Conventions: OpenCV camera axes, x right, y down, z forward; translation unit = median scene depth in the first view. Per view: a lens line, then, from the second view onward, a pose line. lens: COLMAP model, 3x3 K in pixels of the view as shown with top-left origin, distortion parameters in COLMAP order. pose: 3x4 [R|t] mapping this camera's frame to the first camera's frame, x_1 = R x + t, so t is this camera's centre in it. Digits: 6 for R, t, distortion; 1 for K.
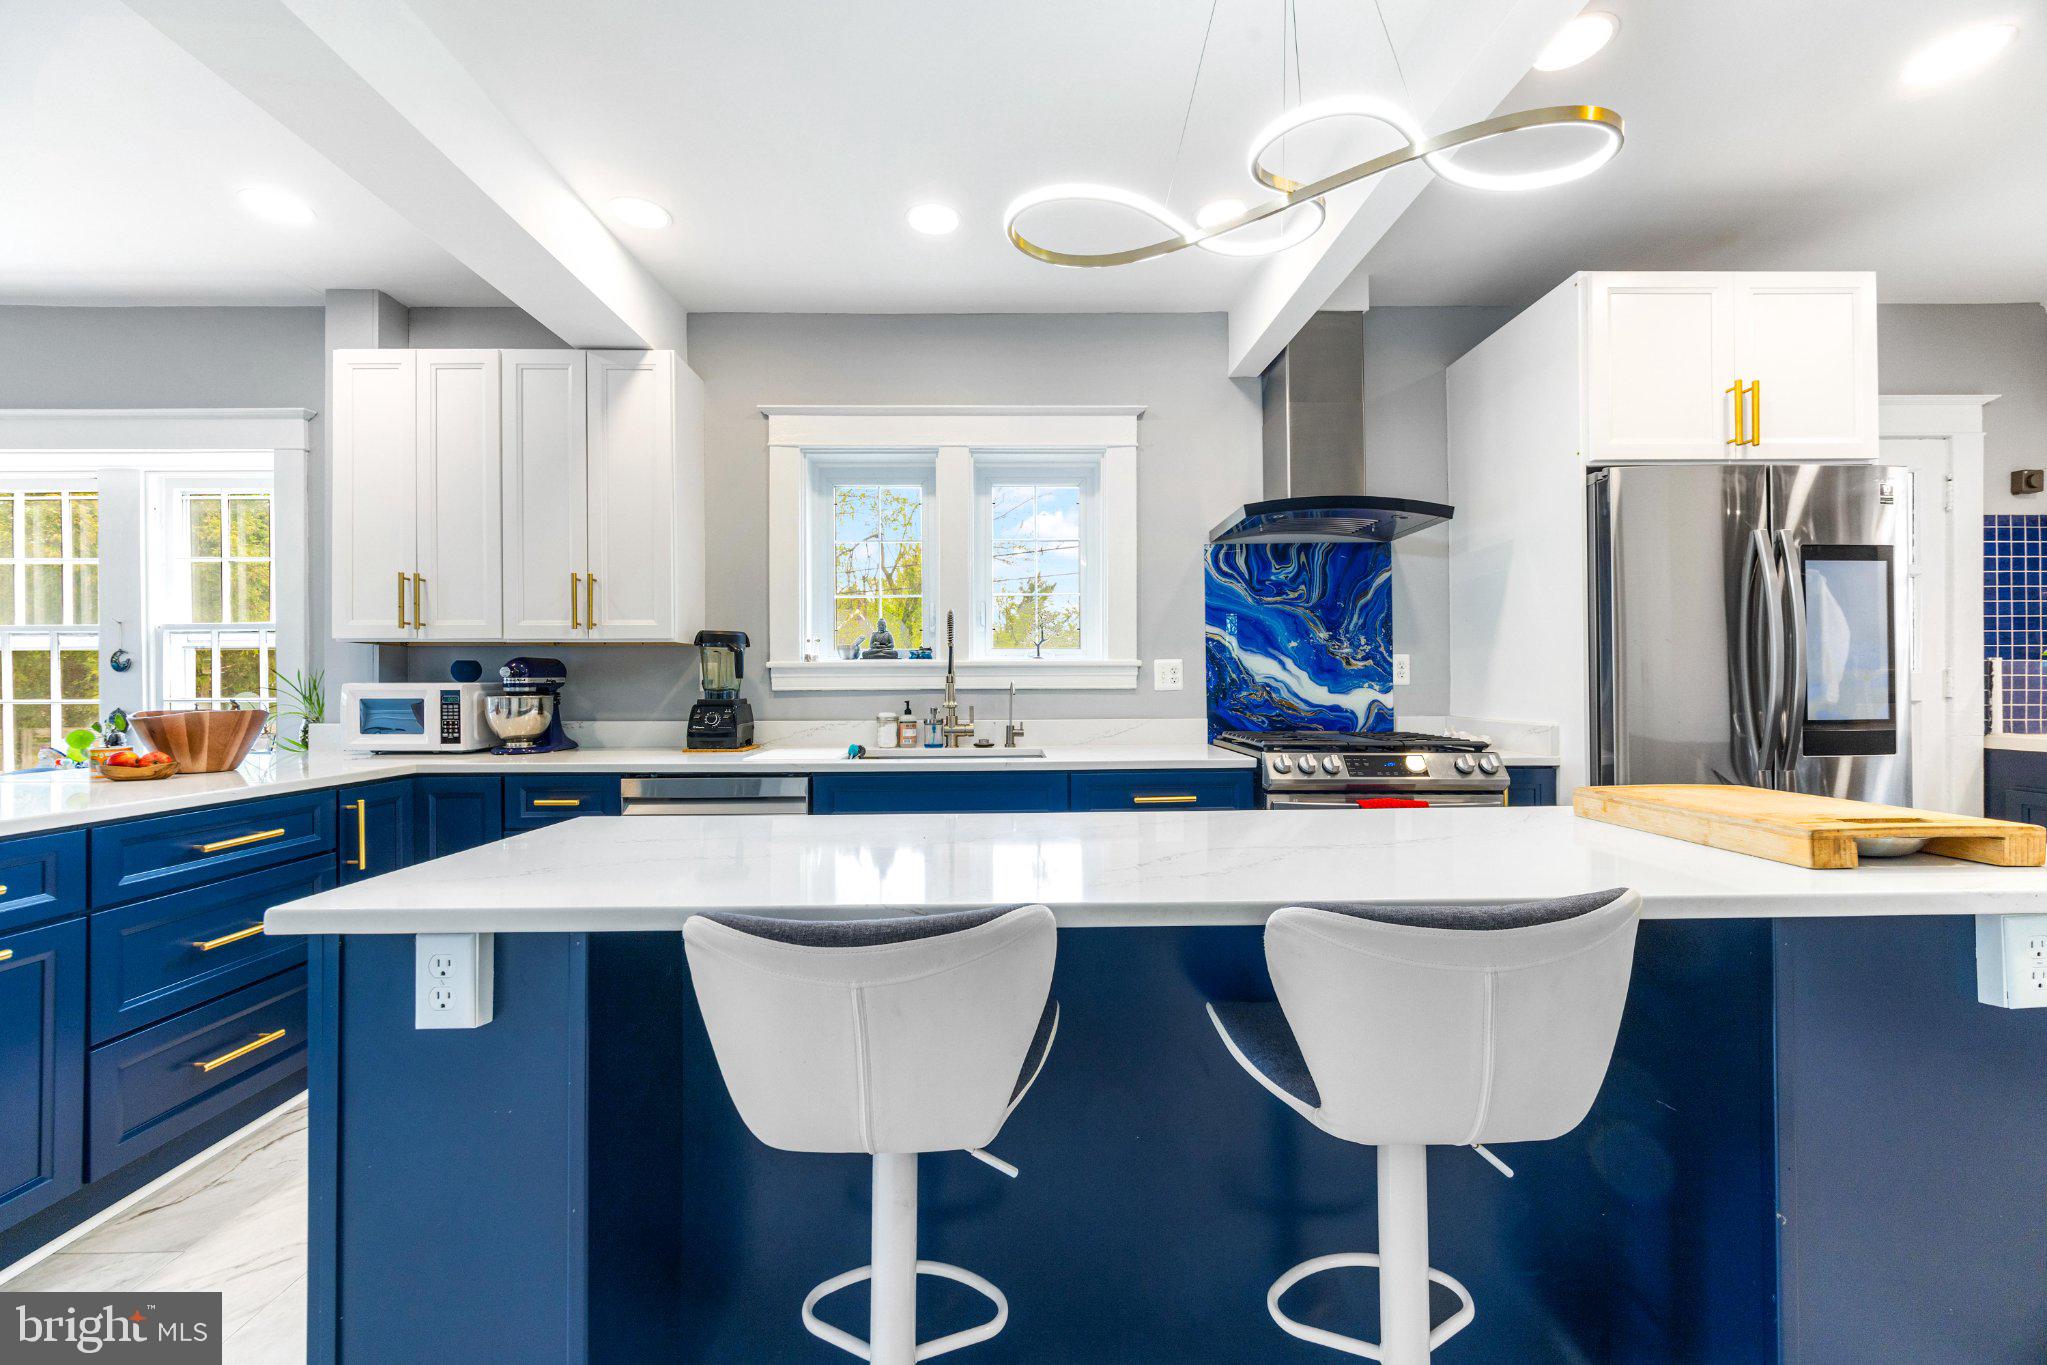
lens RADIAL K [[792.6, 0, 1016.3], [0, 792.6, 681.1], [0, 0, 1]] dist [0.002555, 0.000060]
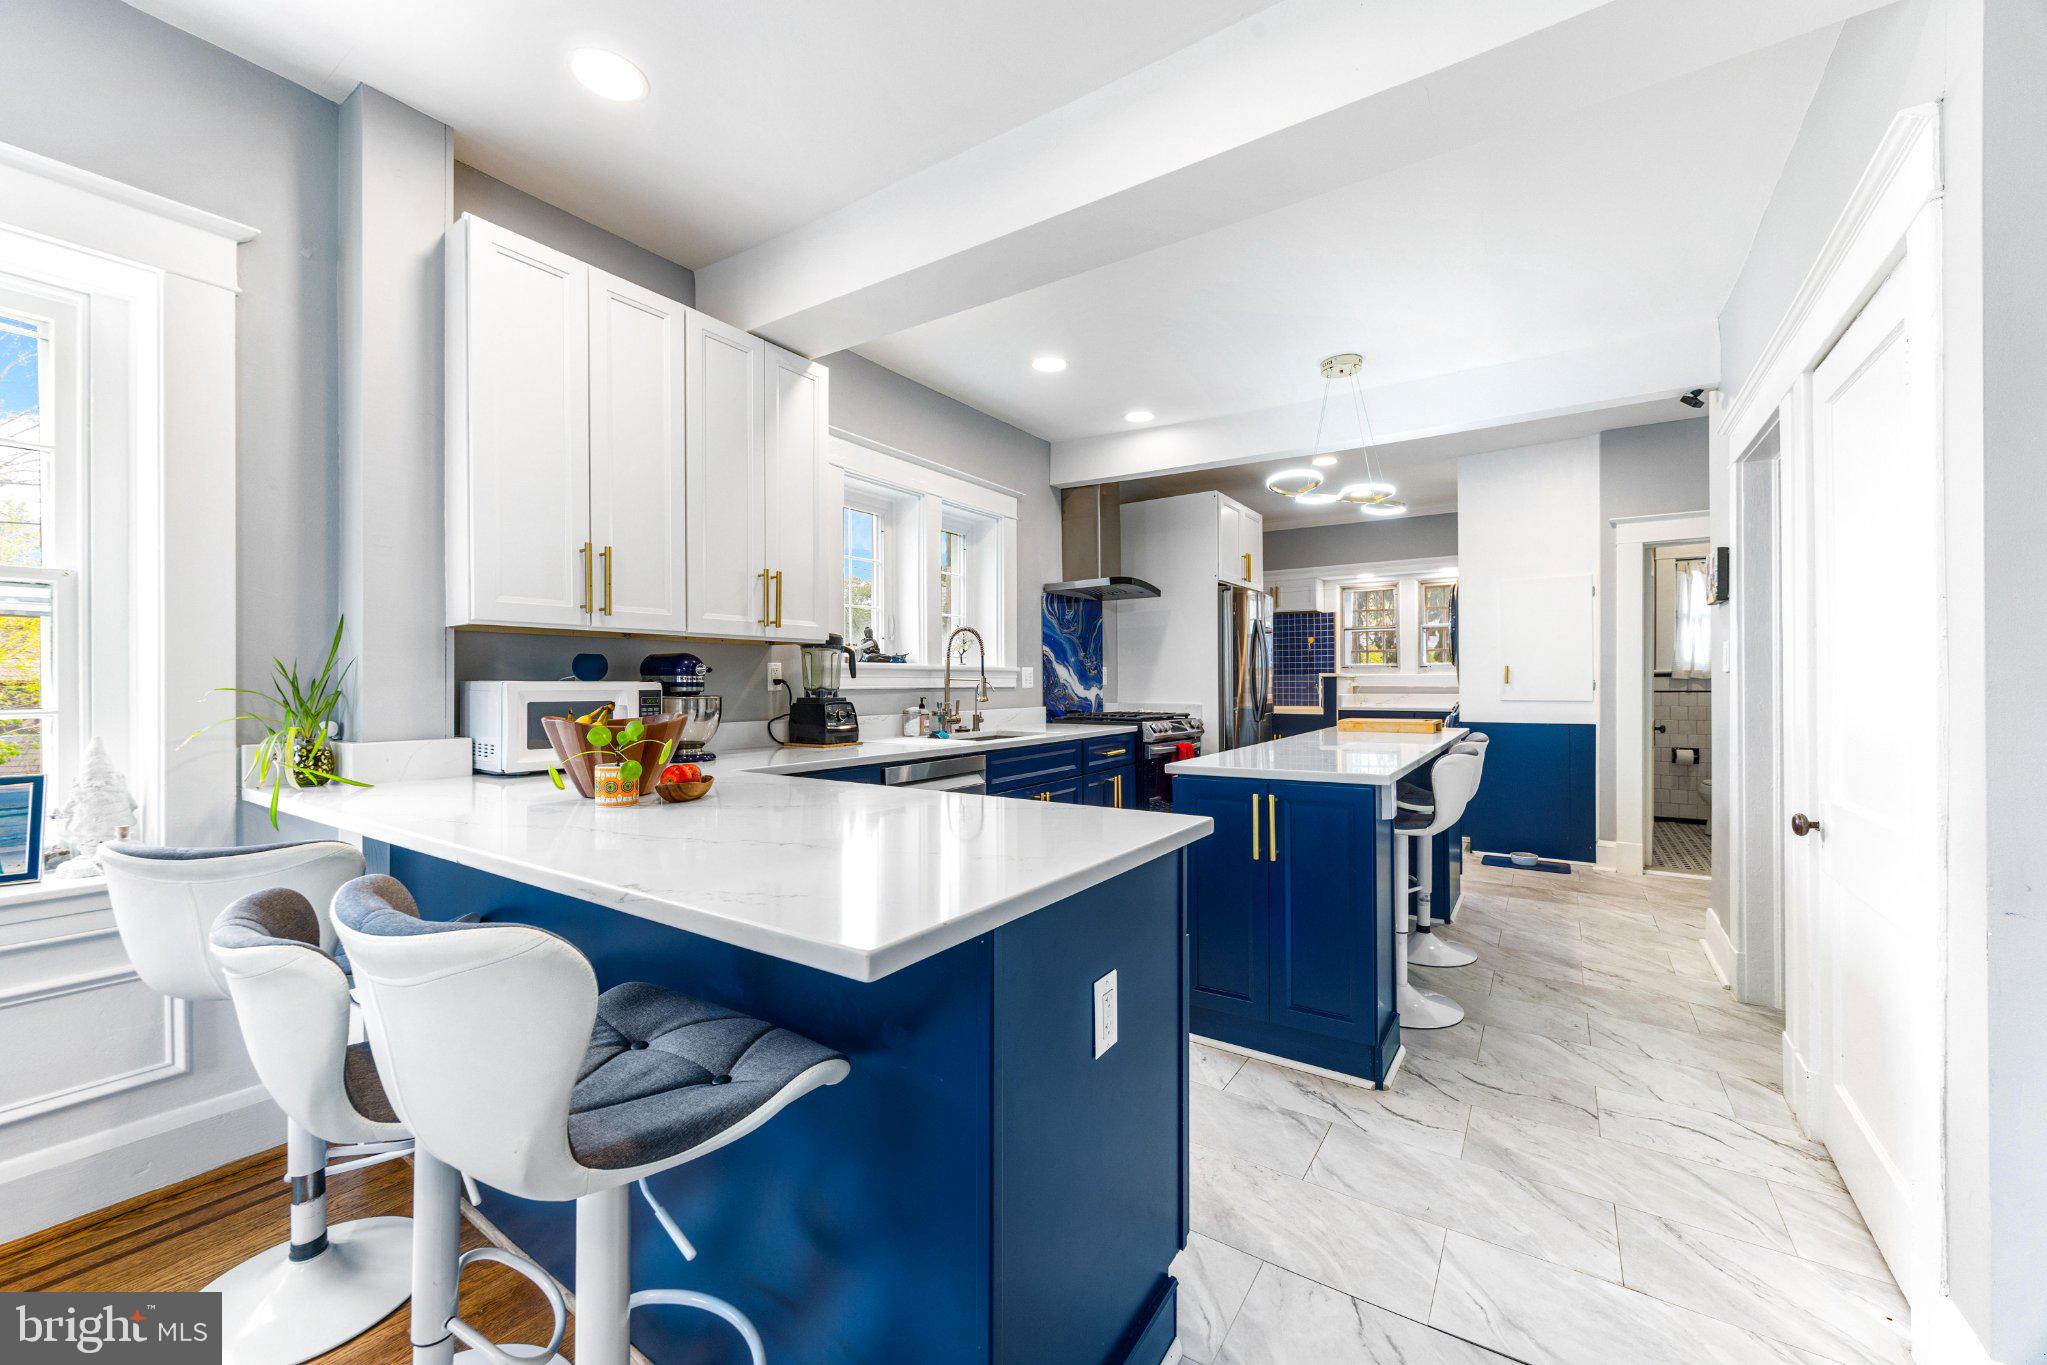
lens RADIAL K [[792.6, 0, 1028.7], [0, 792.6, 682.8], [0, 0, 1]] dist [0.002555, 0.000060]
pose [[0.569931, 0.002960, 0.821687, -1.054797], [-0.003507, 0.999993, -0.001169, 0.003239], [-0.821685, -0.002215, 0.569938, 0.161818]]
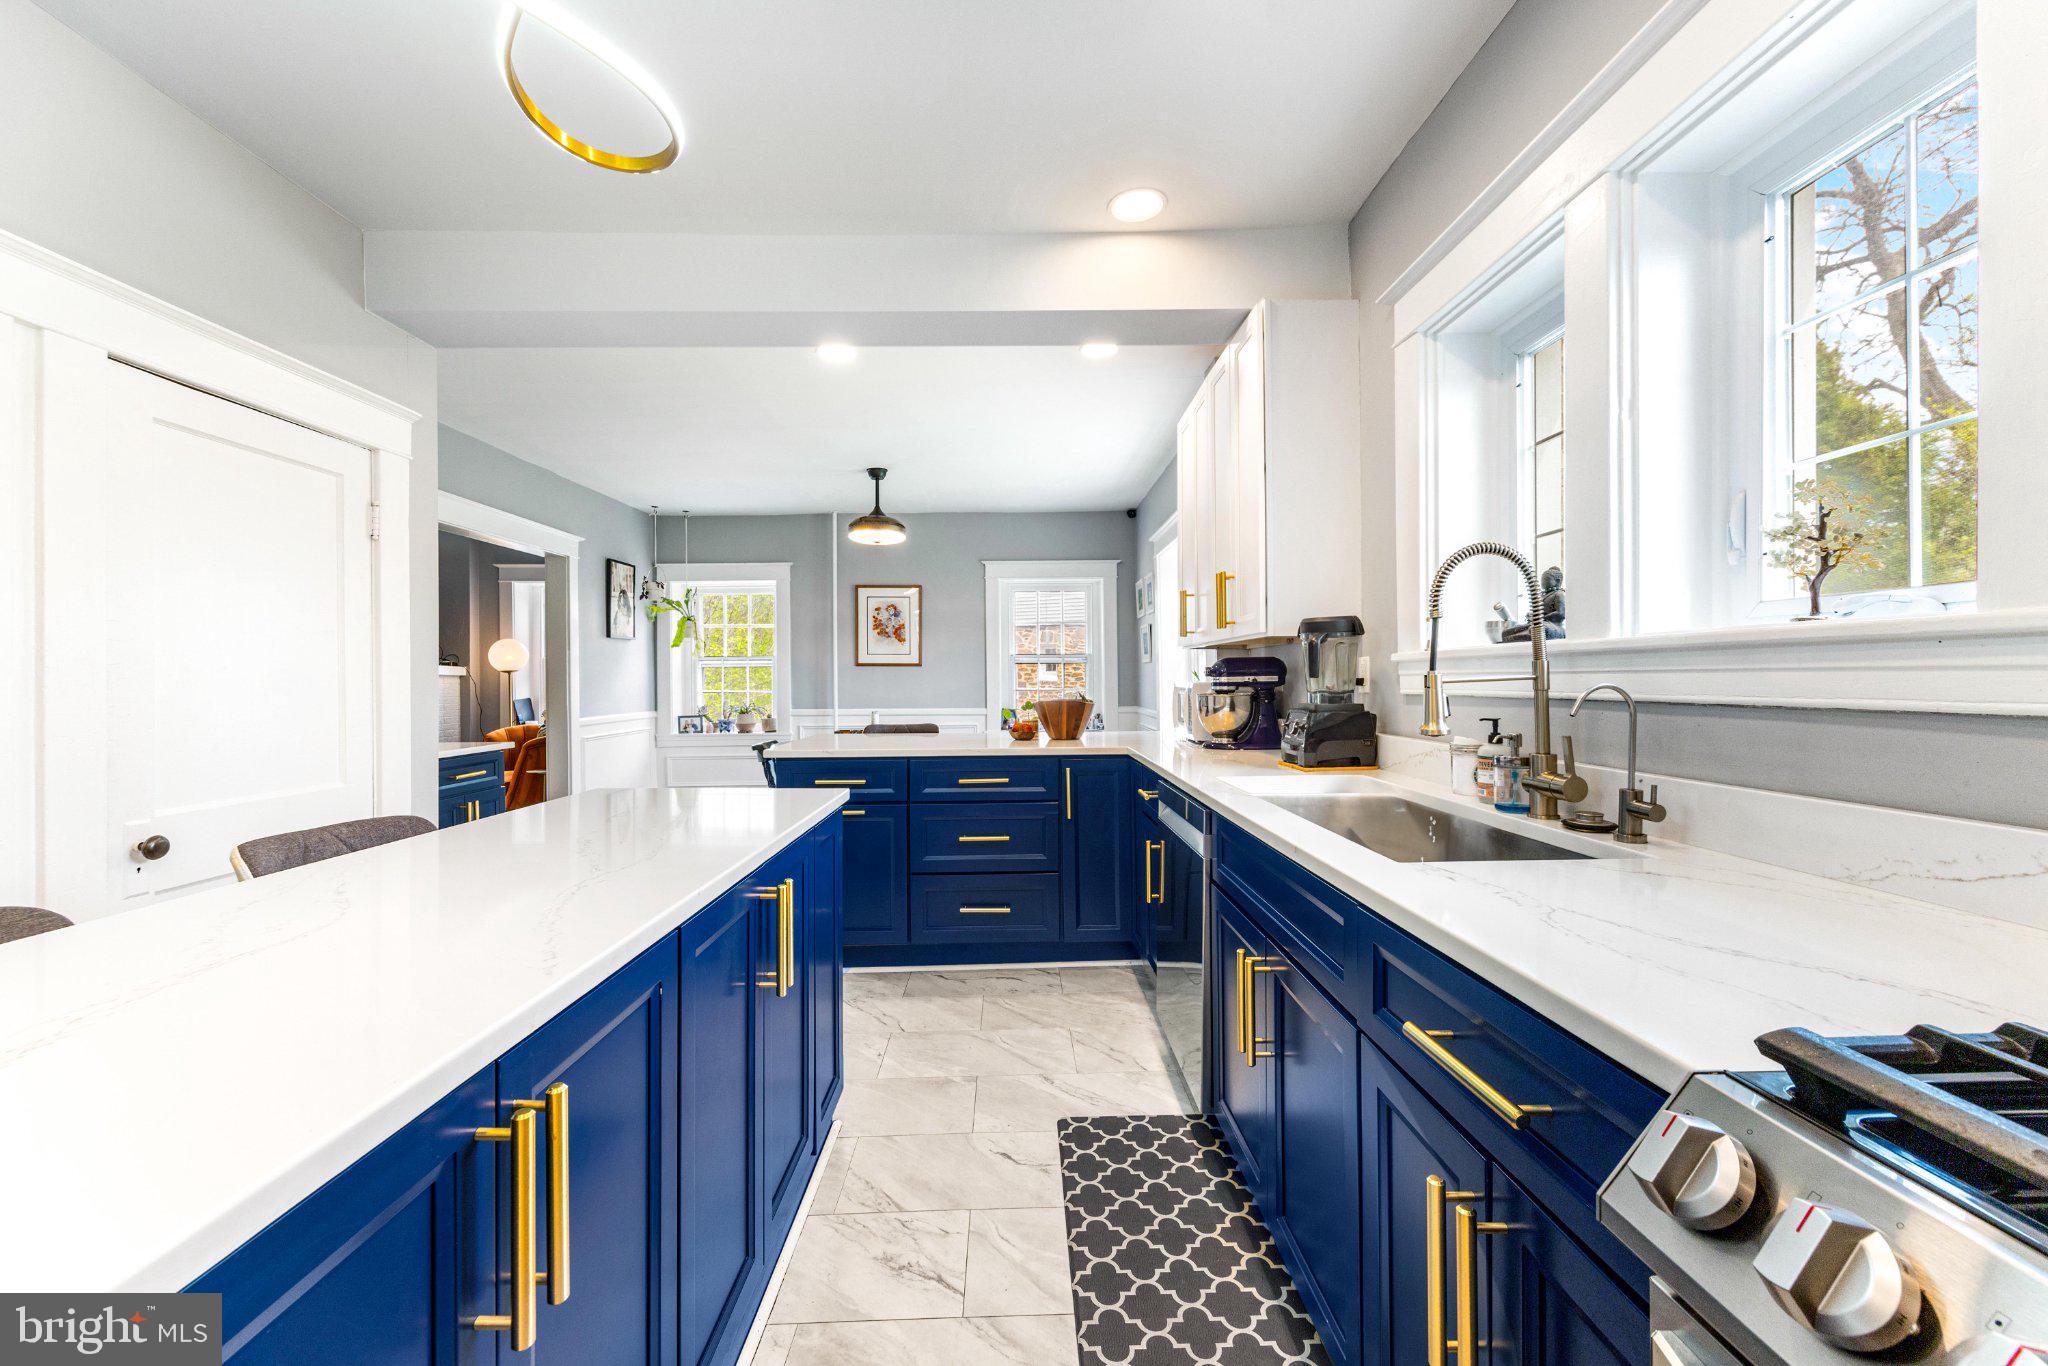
lens RADIAL K [[792.9, 0, 1015.3], [0, 792.9, 682.5], [0, 0, 1]] dist [0.002555, 0.000060]
pose [[0.009628, 0.006306, -0.999934, 0.405226], [0.009540, 0.999934, 0.006398, -0.005829], [0.999908, -0.009601, 0.009568, 0.663668]]
